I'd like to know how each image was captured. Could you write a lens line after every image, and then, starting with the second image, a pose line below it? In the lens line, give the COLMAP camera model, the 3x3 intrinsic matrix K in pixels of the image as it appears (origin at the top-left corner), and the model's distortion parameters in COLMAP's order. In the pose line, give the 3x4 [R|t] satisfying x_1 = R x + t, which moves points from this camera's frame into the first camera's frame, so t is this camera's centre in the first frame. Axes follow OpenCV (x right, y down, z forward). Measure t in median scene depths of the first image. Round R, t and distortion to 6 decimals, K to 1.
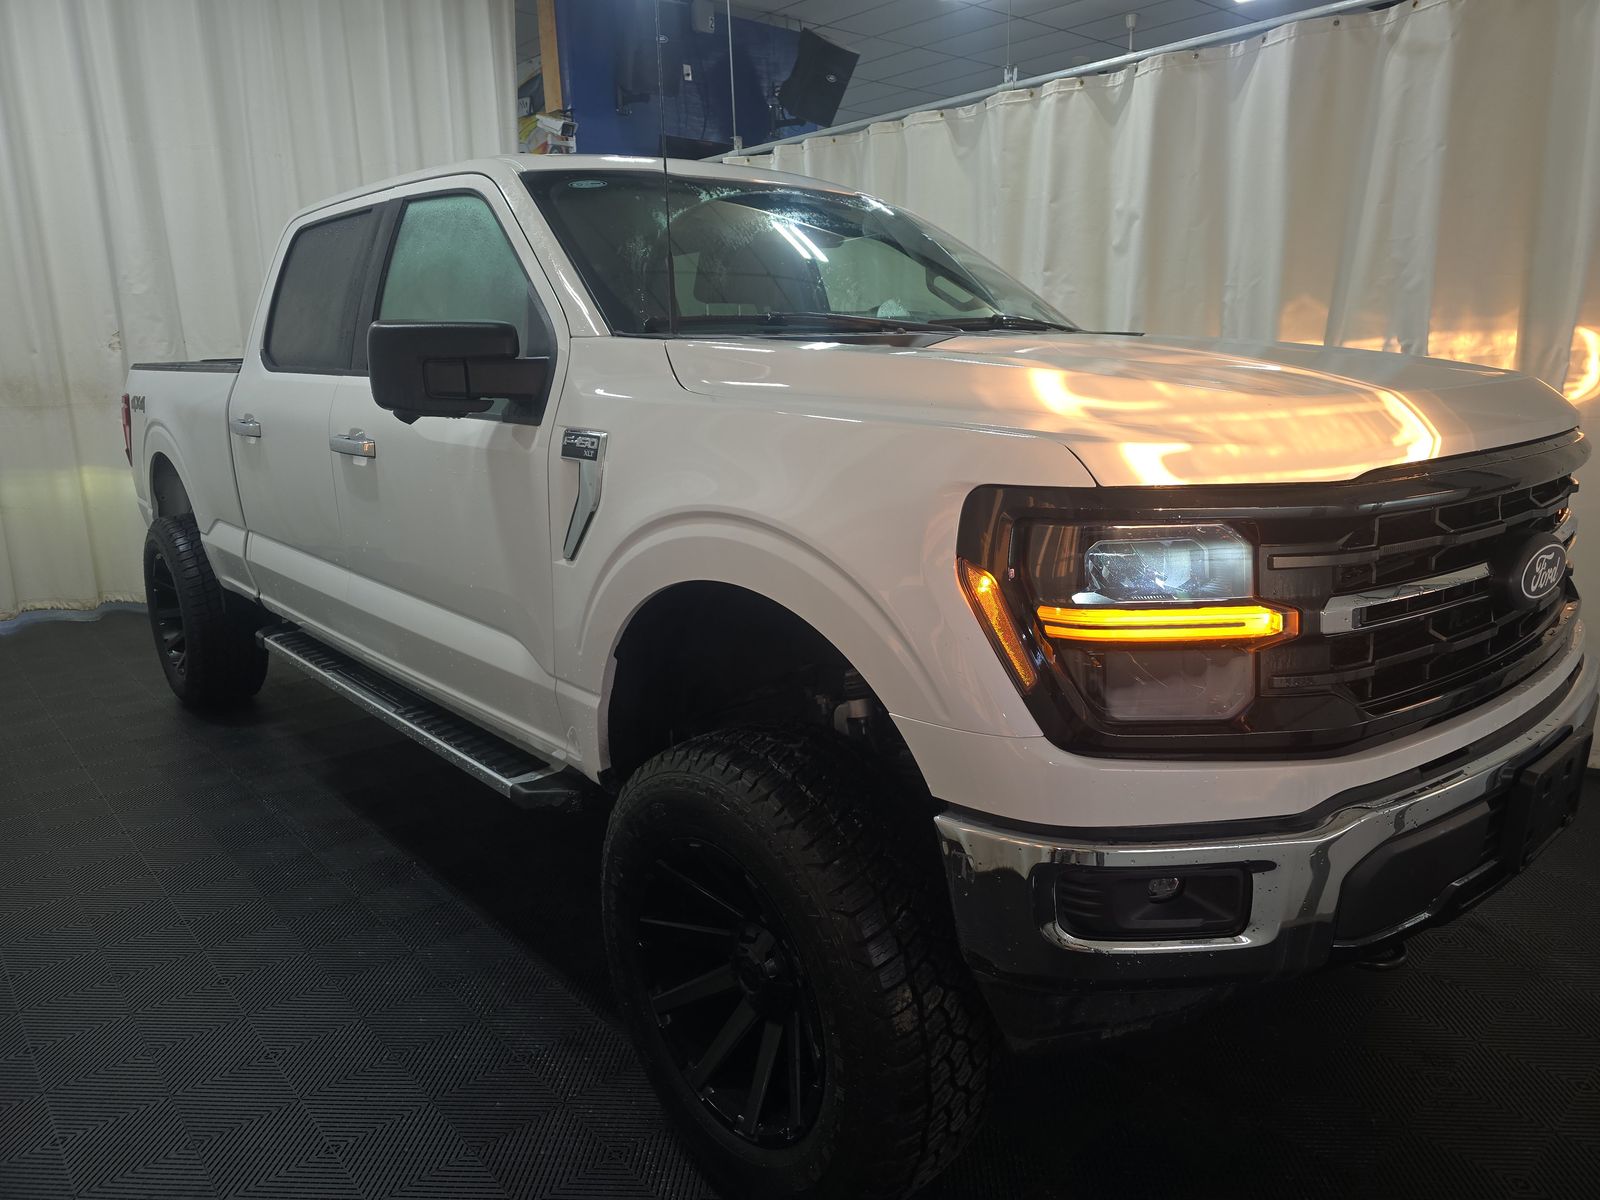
lens RADIAL K [[1058.7, 0, 800.0], [0, 1058.7, 600.0], [0, 0, 1]] dist [0.044804, -0.033741]
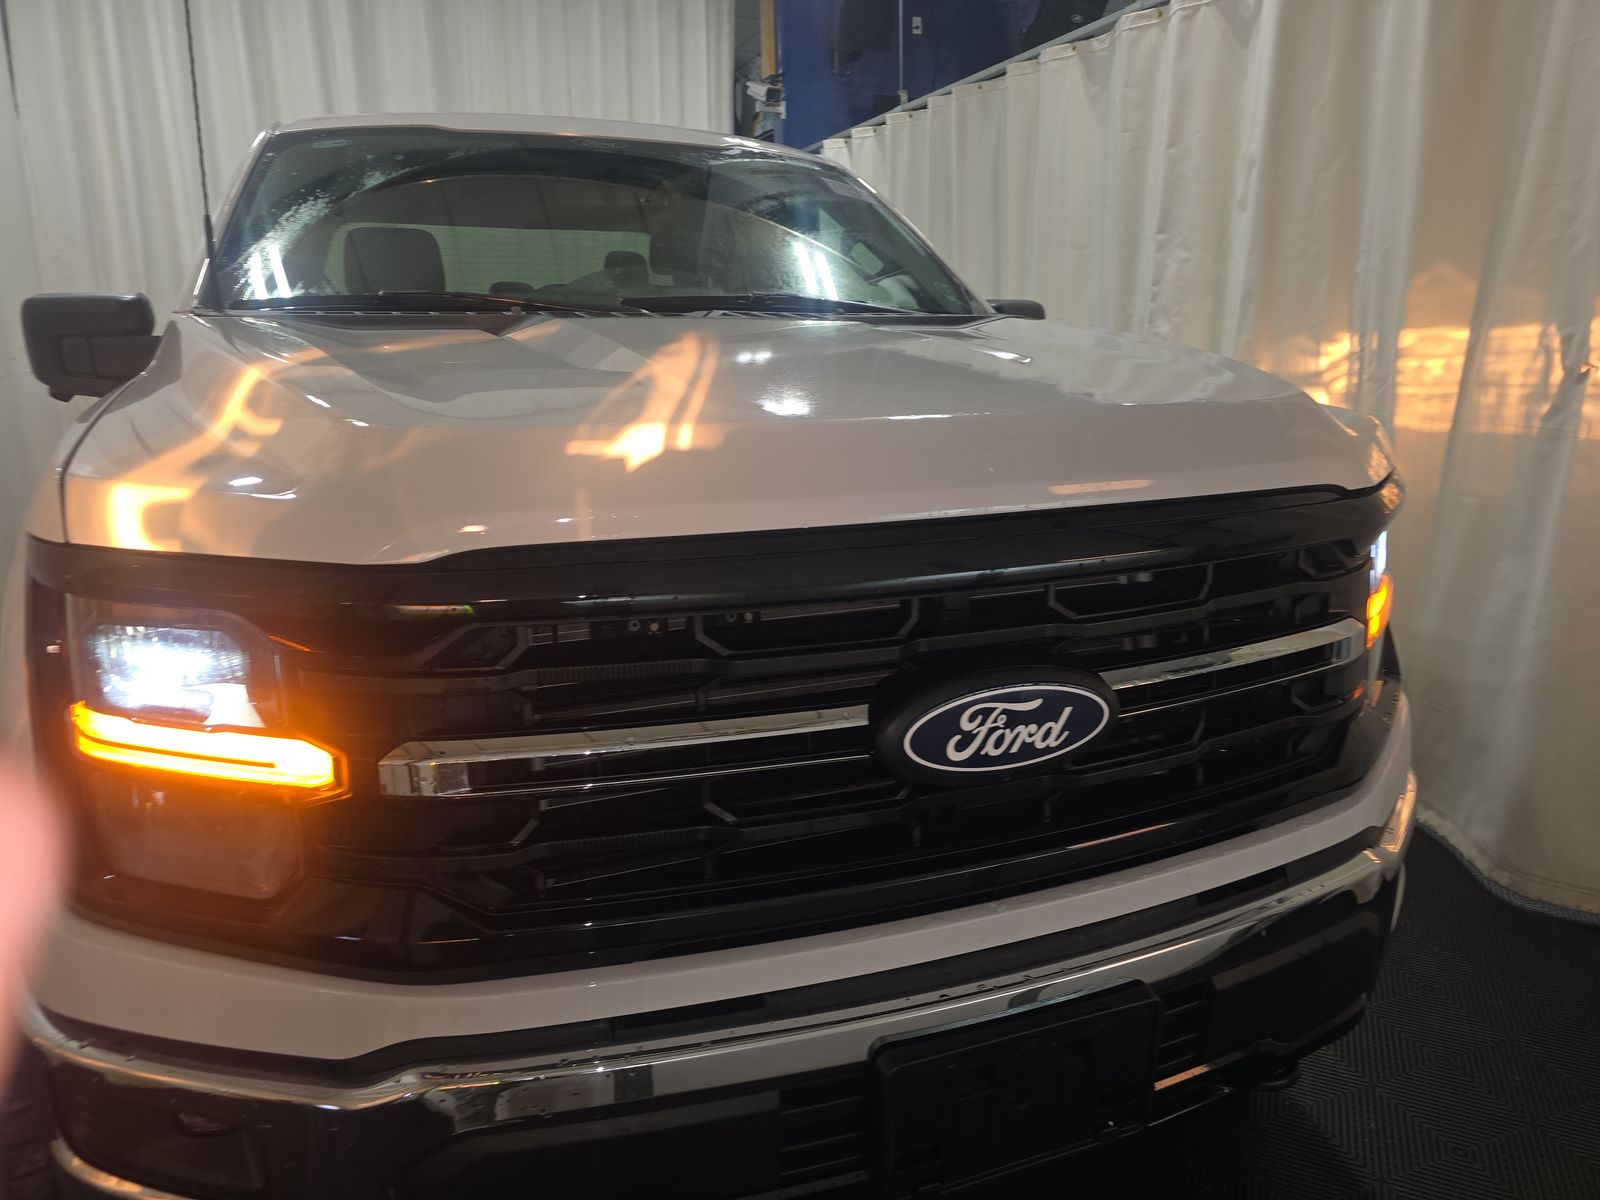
lens RADIAL K [[1058.7, 0, 800.0], [0, 1058.7, 600.0], [0, 0, 1]] dist [0.044804, -0.033741]
pose [[0.939853, 0.098349, -0.327113, 0.287067], [-0.089850, 0.995110, 0.041035, -0.042127], [0.329549, -0.009176, 0.944094, 0.146385]]
